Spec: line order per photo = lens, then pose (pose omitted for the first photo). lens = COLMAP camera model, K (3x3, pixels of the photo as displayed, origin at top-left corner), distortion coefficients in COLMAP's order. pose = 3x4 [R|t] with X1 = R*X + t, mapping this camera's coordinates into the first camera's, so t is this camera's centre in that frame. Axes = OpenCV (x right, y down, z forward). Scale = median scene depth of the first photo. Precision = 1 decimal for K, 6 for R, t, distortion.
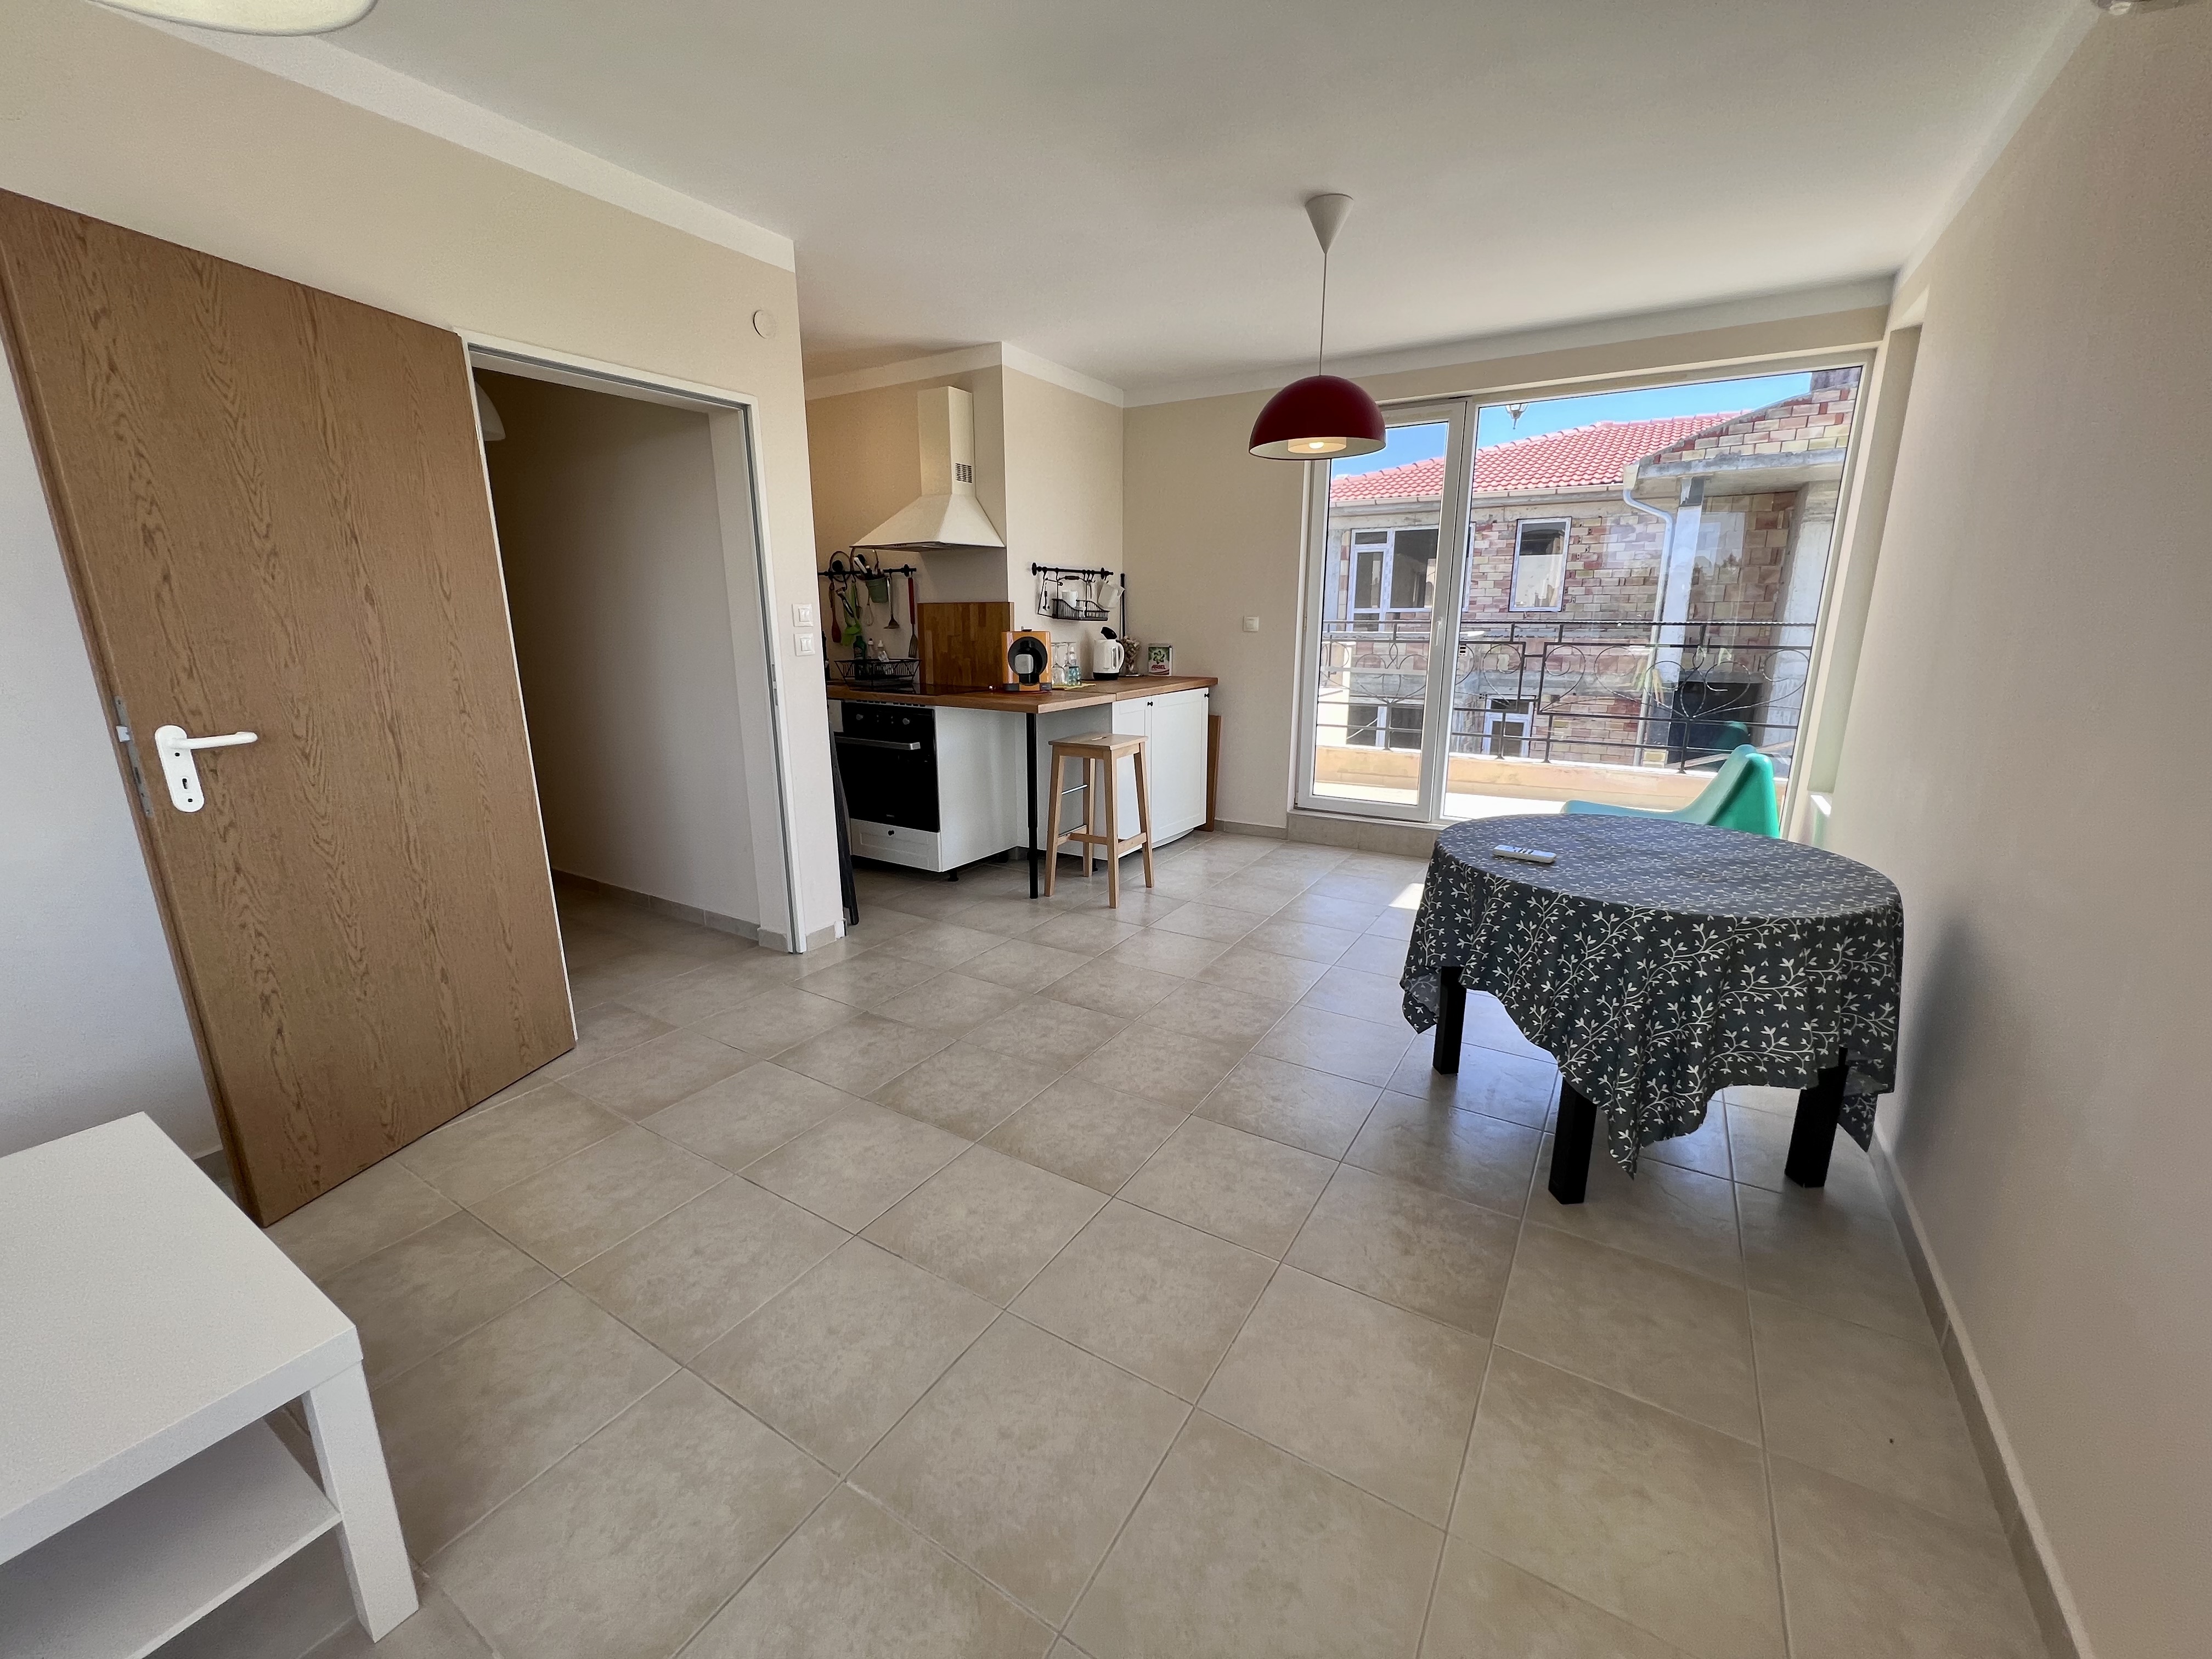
lens RADIAL K [[888.7, 0, 1103.4], [0, 888.7, 827.9], [0, 0, 1]] dist [-0.003493, 0.001312]
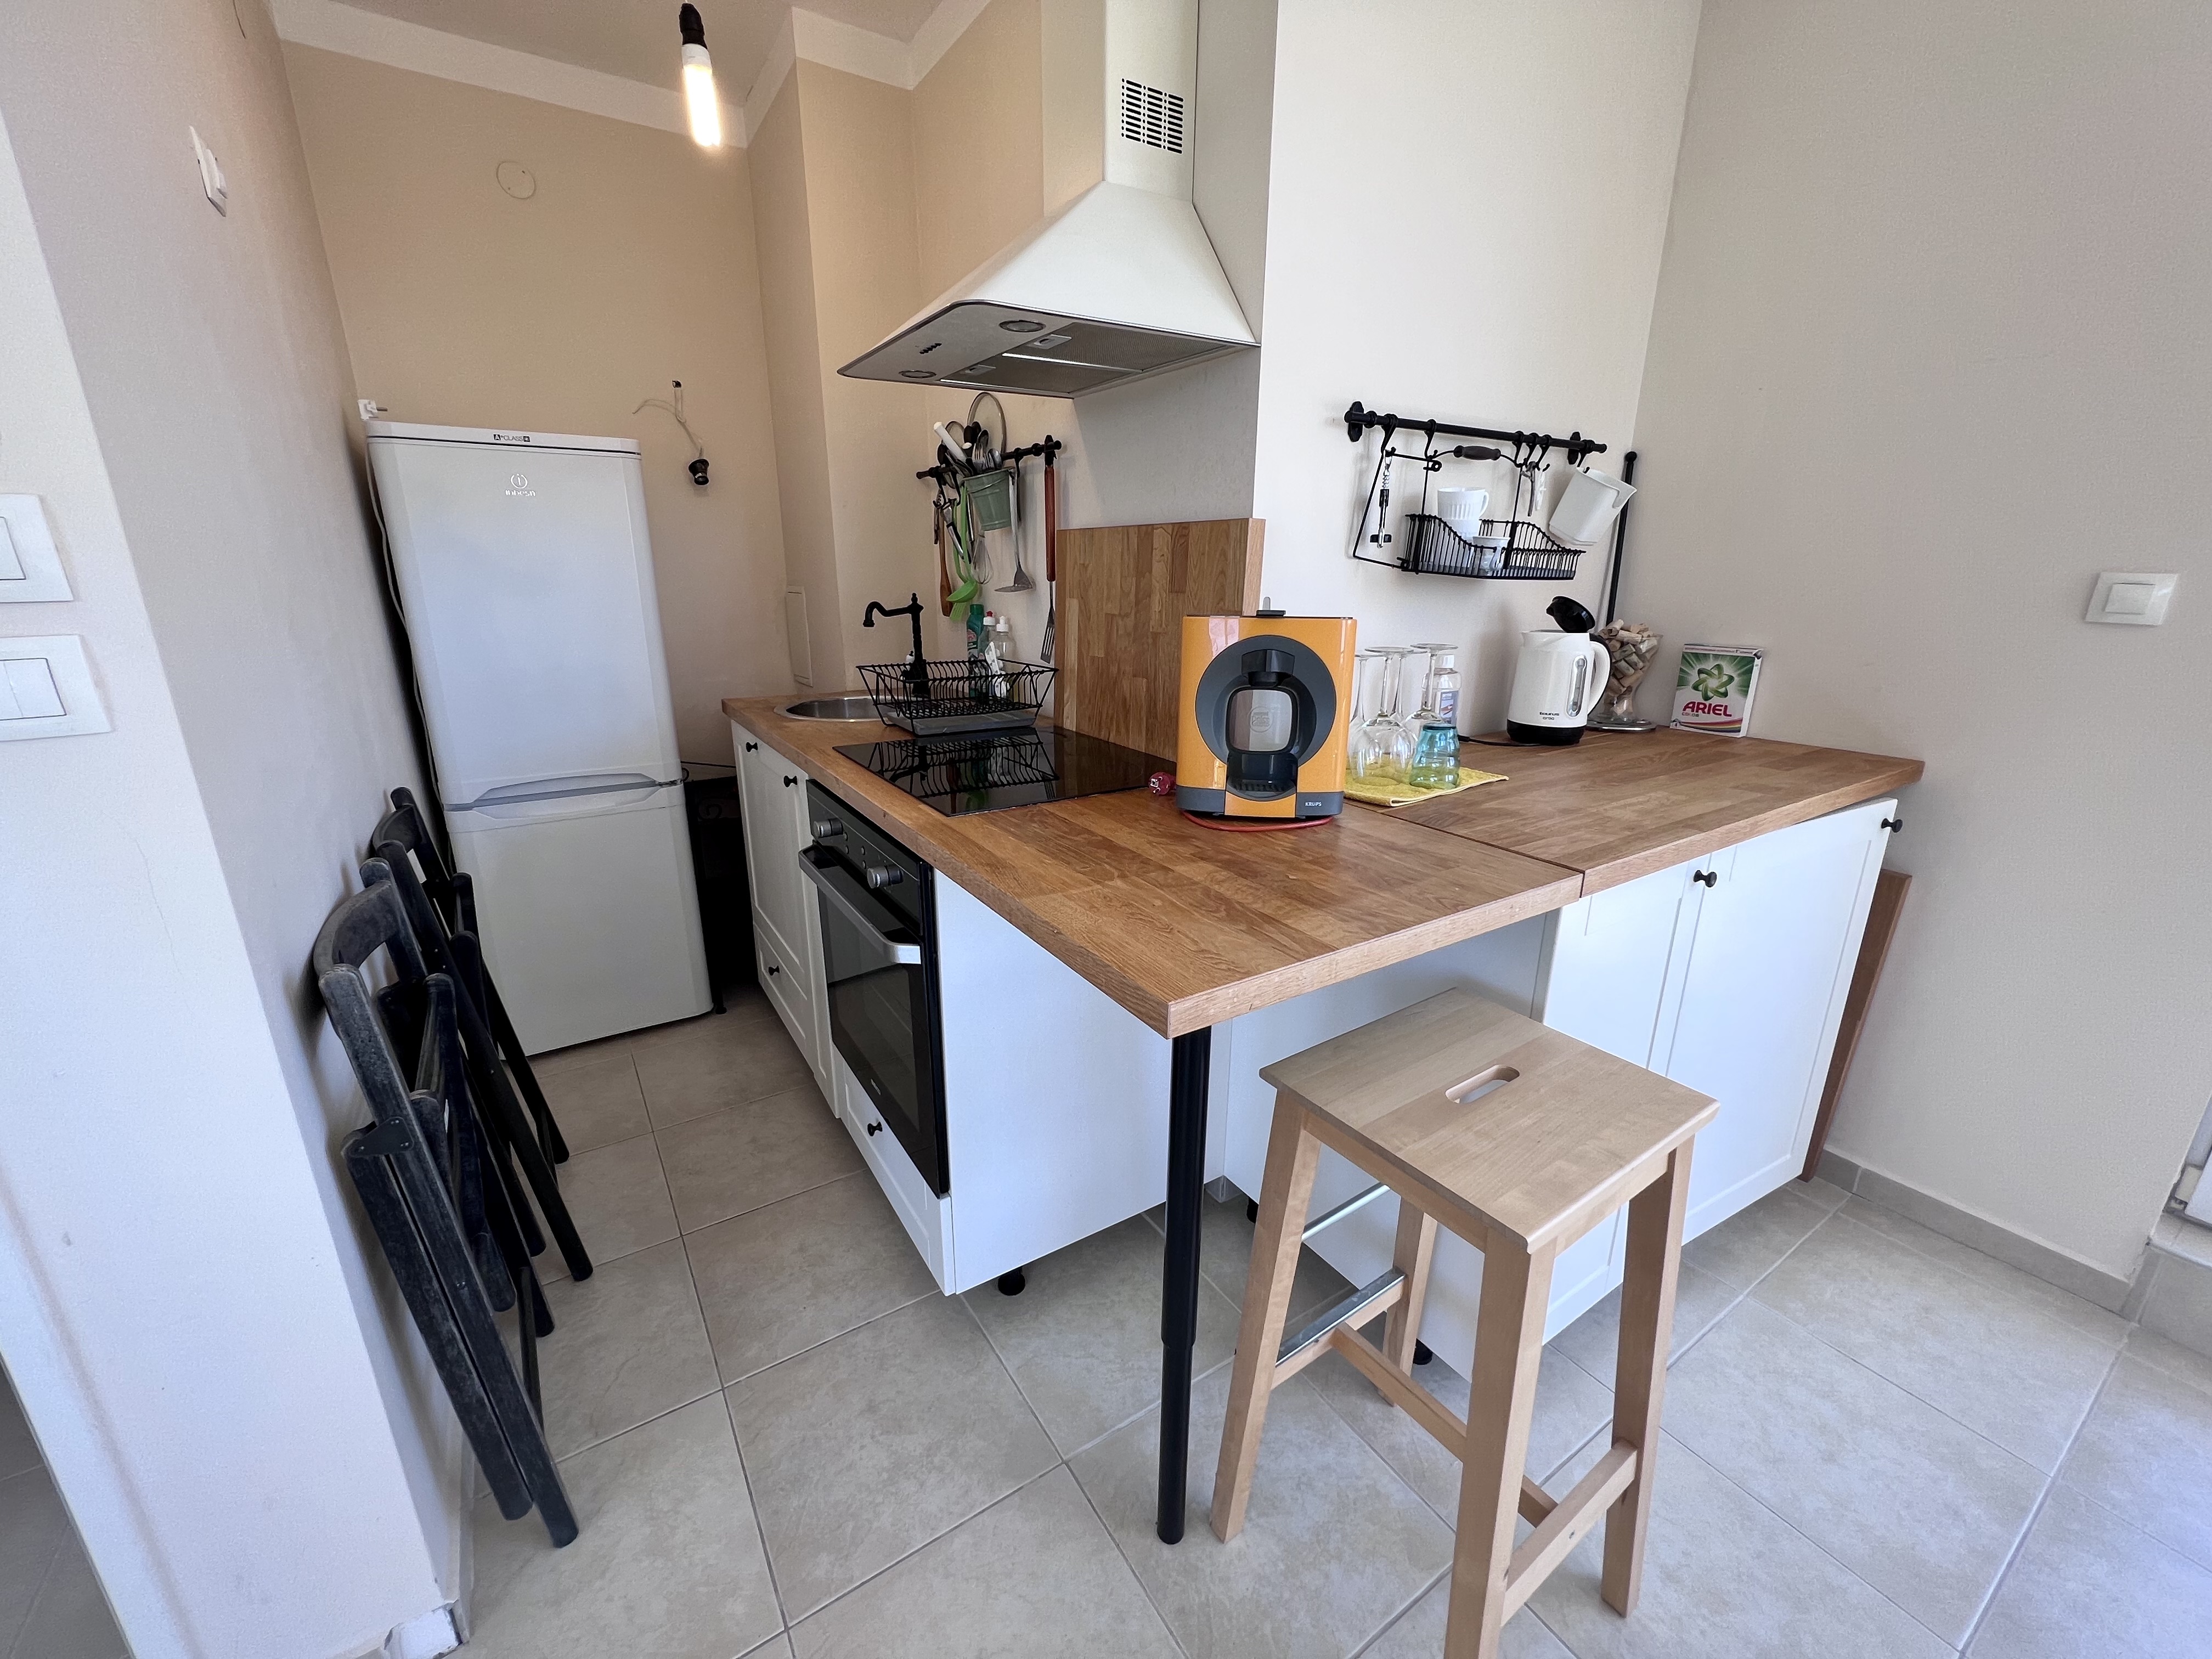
lens RADIAL K [[888.7, 0, 1101.8], [0, 888.7, 827.0], [0, 0, 1]] dist [-0.003493, 0.001312]
pose [[0.902161, 0.129285, -0.411571, -0.007047], [-0.107073, 0.991289, 0.076686, -0.169326], [0.417900, -0.025115, 0.908146, 0.710431]]
